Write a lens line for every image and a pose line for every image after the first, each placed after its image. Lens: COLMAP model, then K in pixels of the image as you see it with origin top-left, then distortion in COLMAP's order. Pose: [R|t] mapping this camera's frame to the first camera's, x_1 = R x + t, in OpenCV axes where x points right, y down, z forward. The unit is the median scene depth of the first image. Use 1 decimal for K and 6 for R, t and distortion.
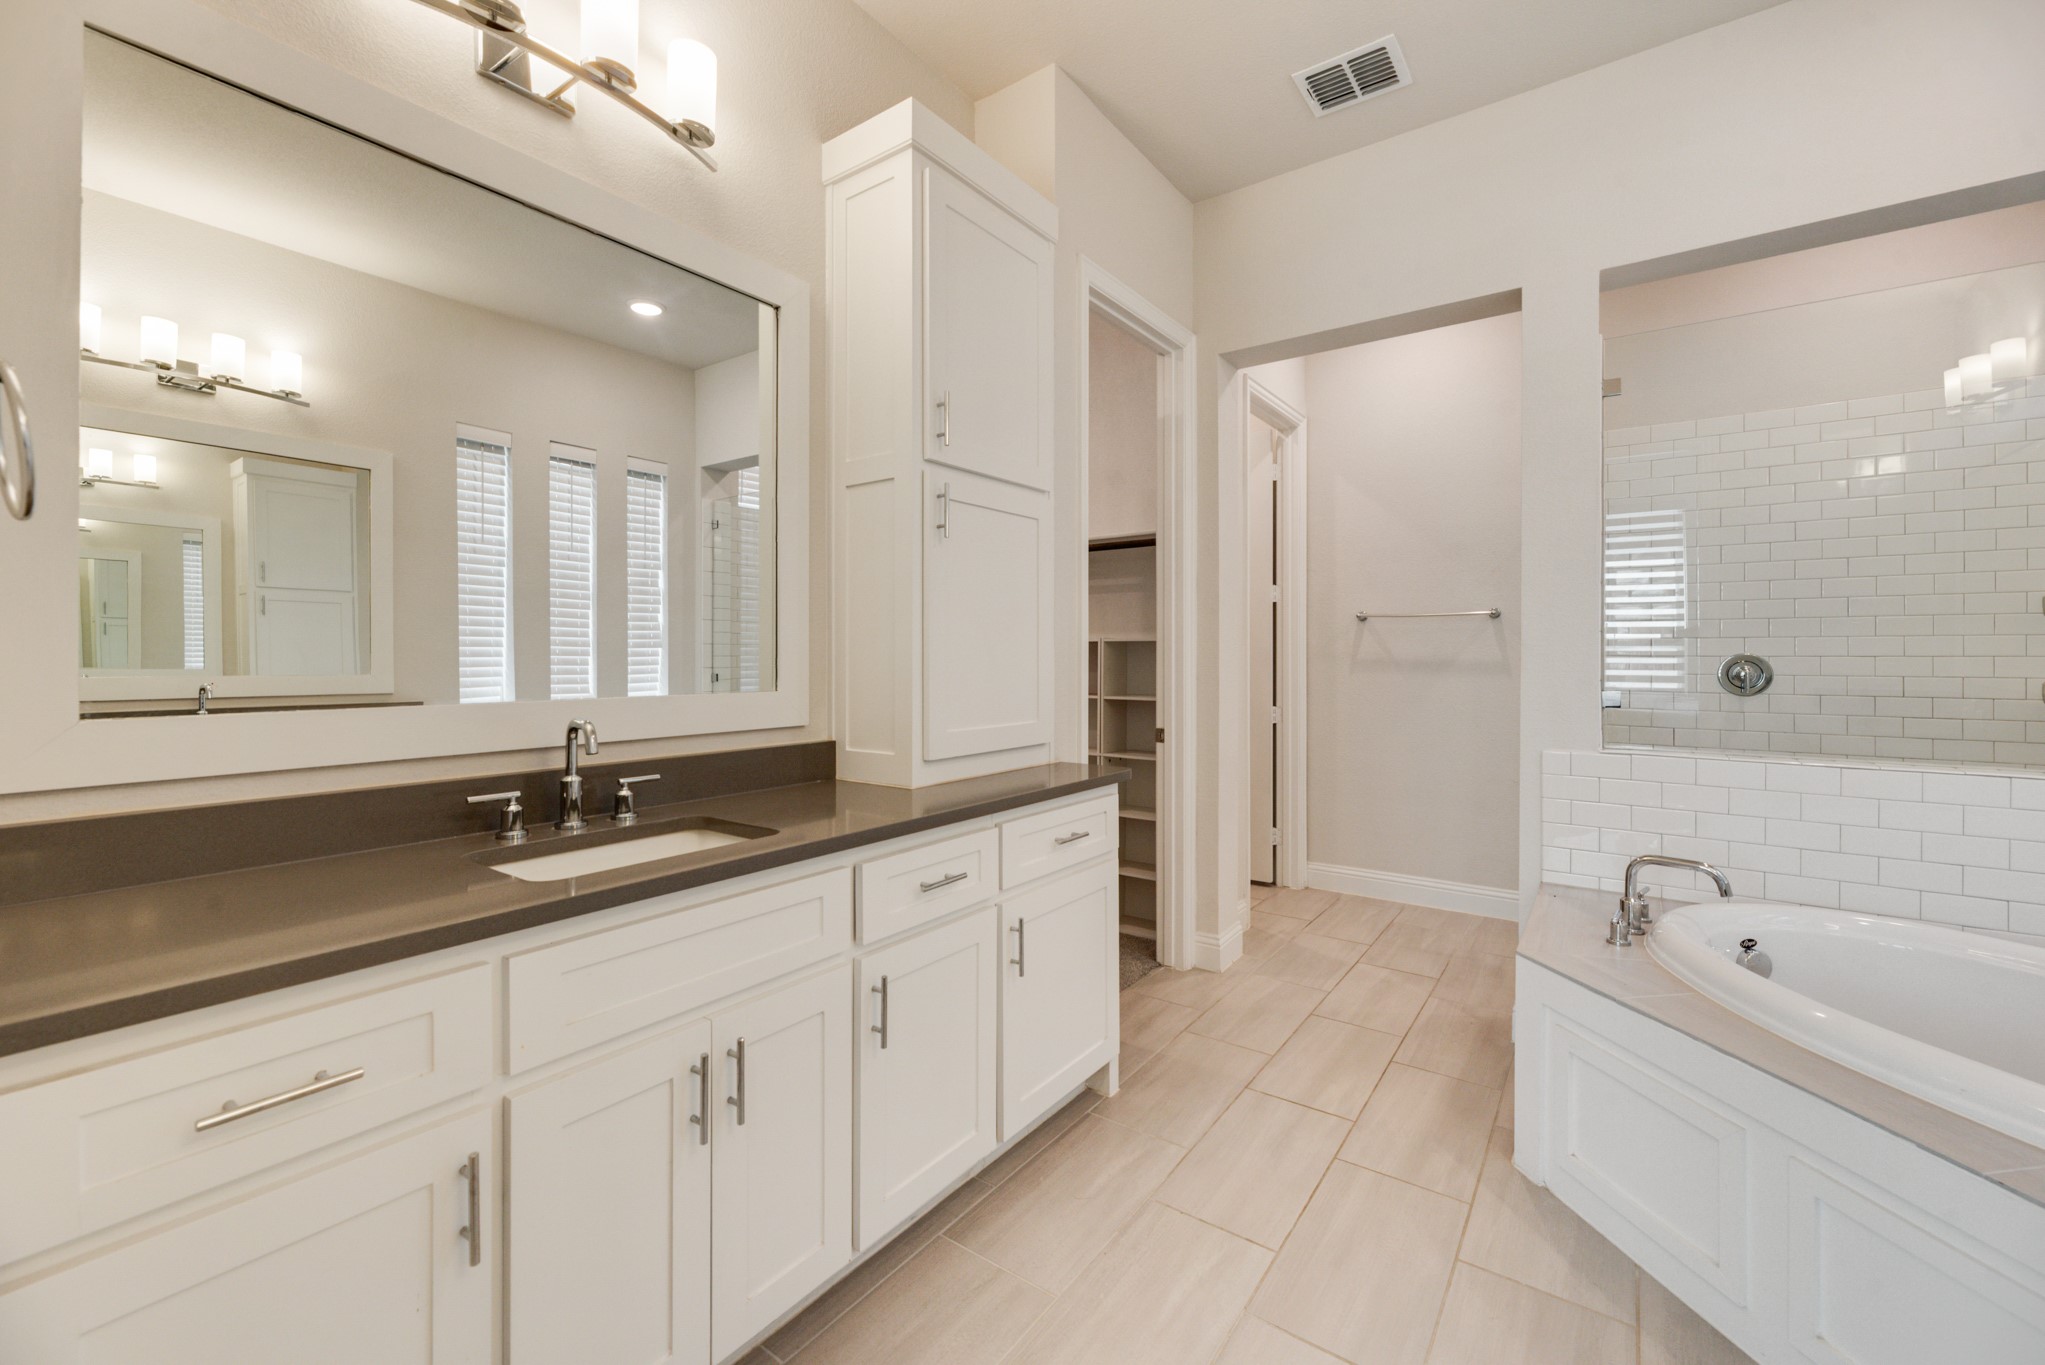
lens RADIAL K [[839.0, 0, 1024.1], [0, 839.0, 655.6], [0, 0, 1]] dist [-0.001201, -0.000025]
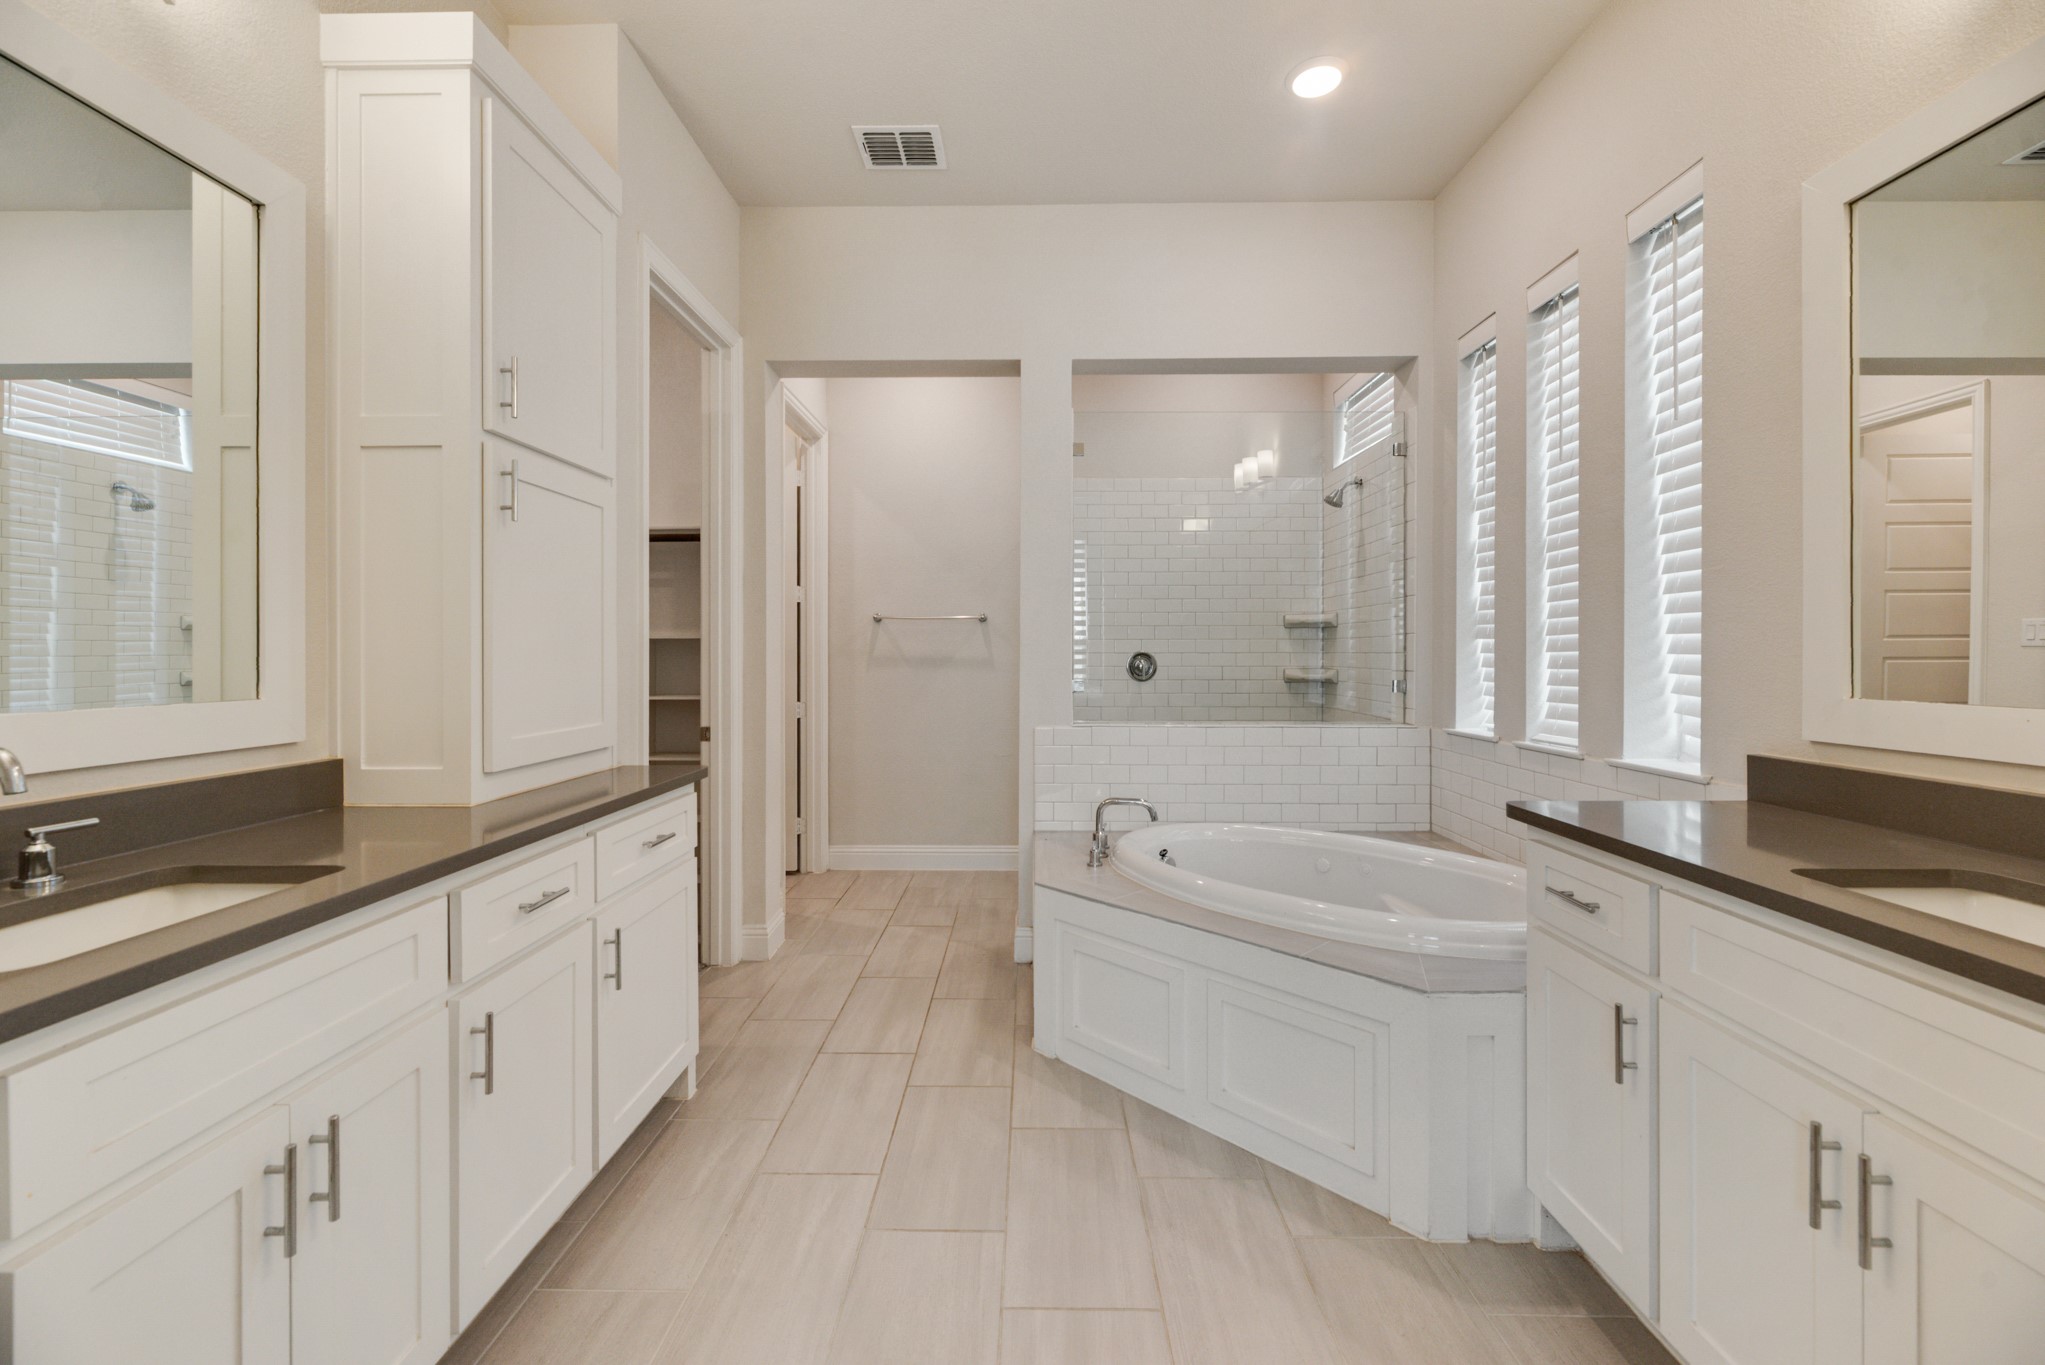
lens RADIAL K [[839.0, 0, 1024.1], [0, 839.0, 655.6], [0, 0, 1]] dist [-0.001201, -0.000025]
pose [[0.818686, -0.003723, 0.574229, -0.138664], [0.002662, 0.999993, 0.002687, 0.001416], [-0.574235, -0.000671, 0.818690, -0.035540]]
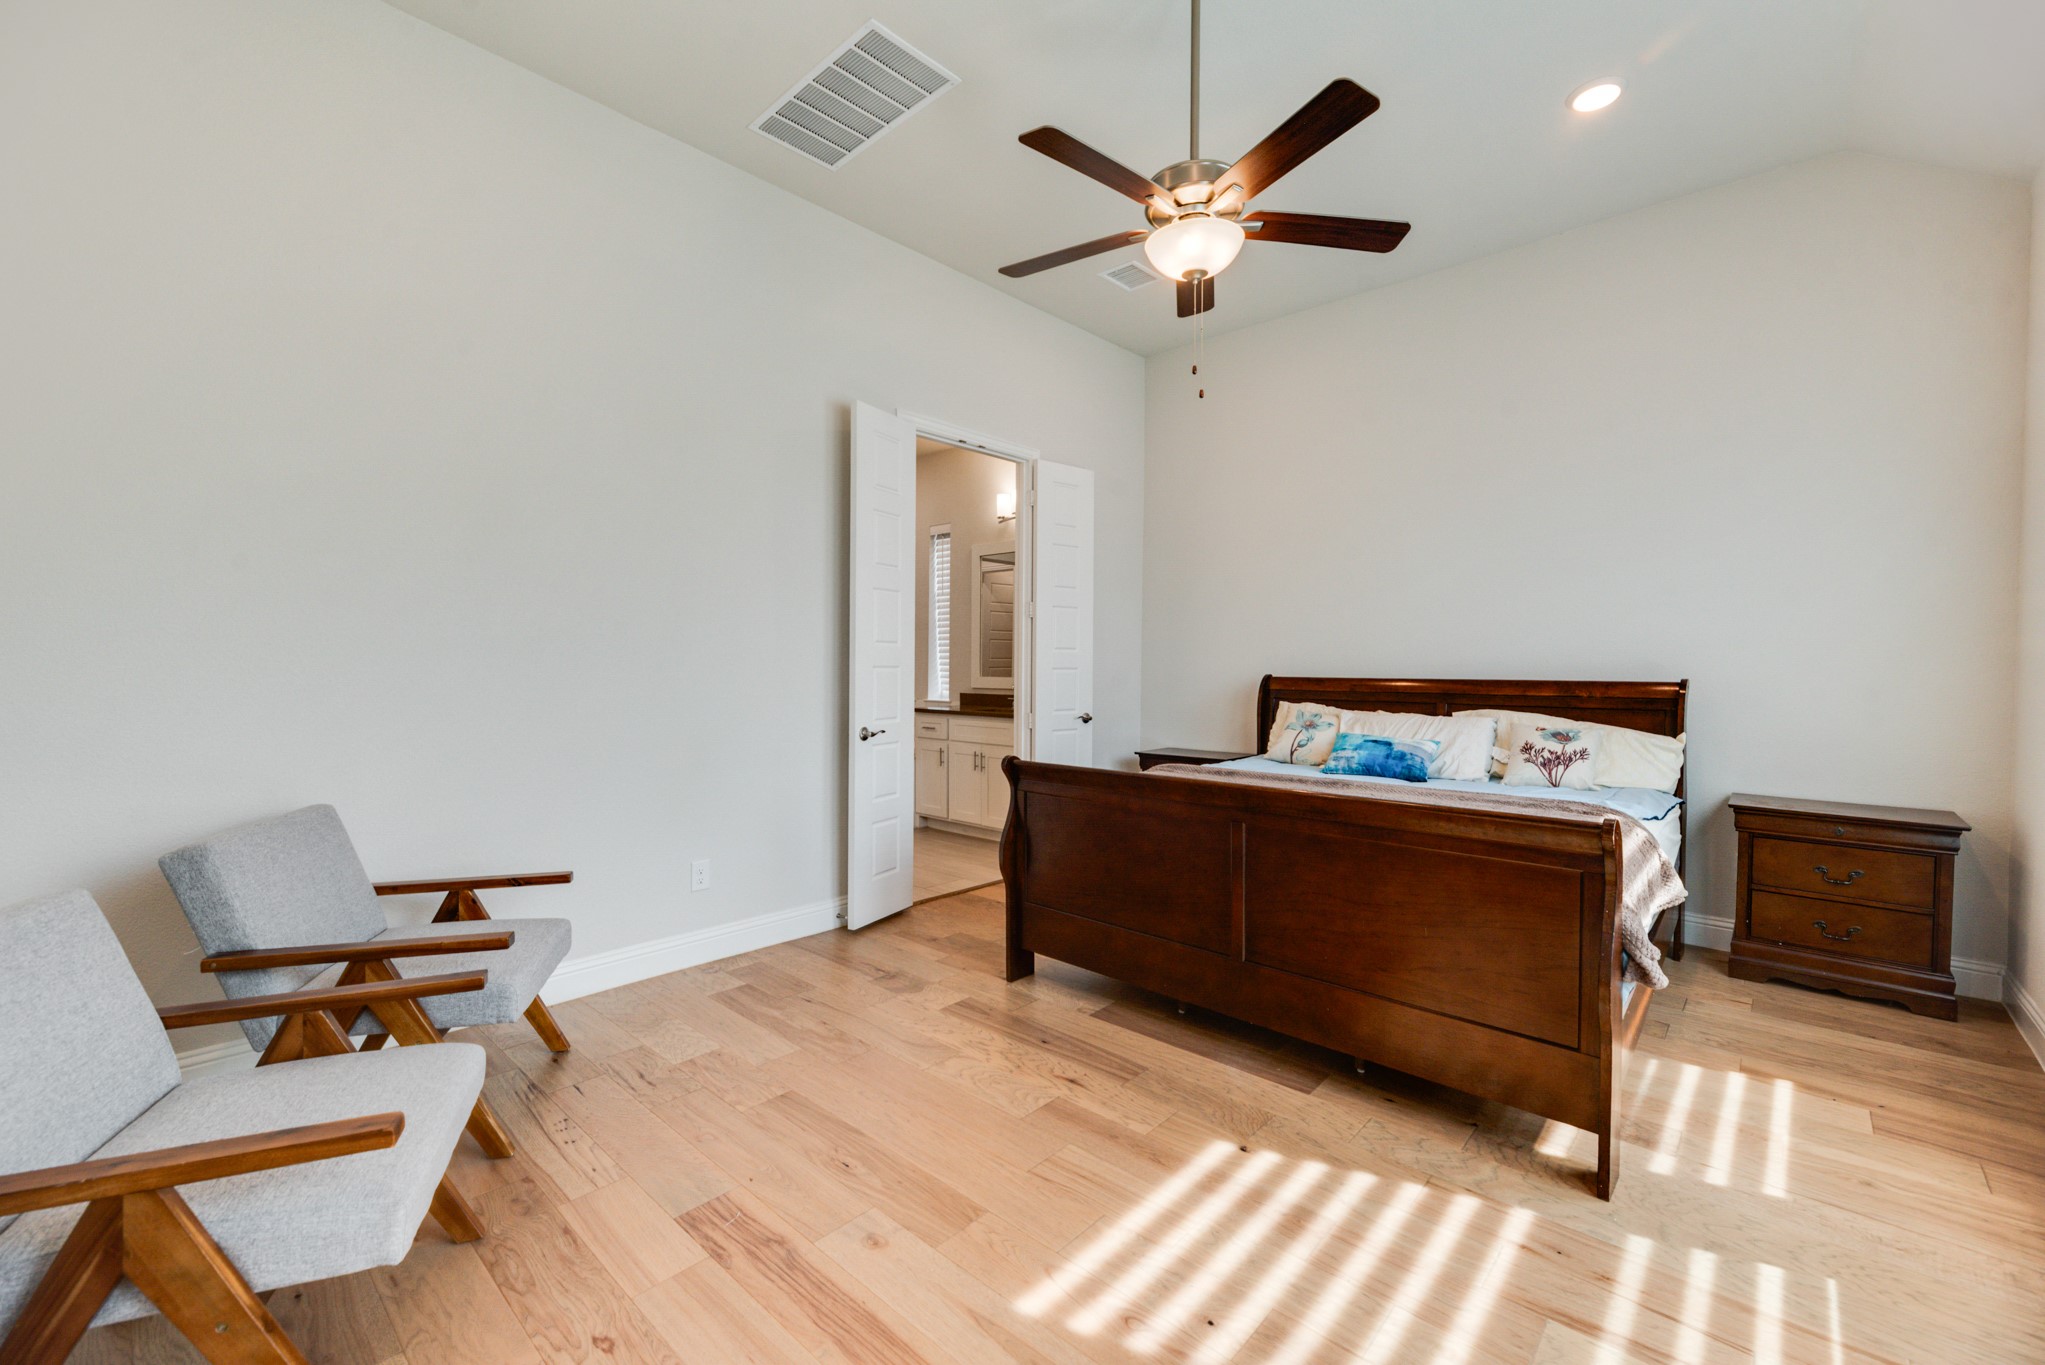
lens RADIAL K [[839.0, 0, 1024.1], [0, 839.0, 655.6], [0, 0, 1]] dist [-0.001201, -0.000025]
pose [[0.123455, 0.007703, 0.992320, -2.826337], [-0.003179, 0.999968, -0.007367, -0.015820], [-0.992345, -0.002245, 0.123476, -0.509124]]
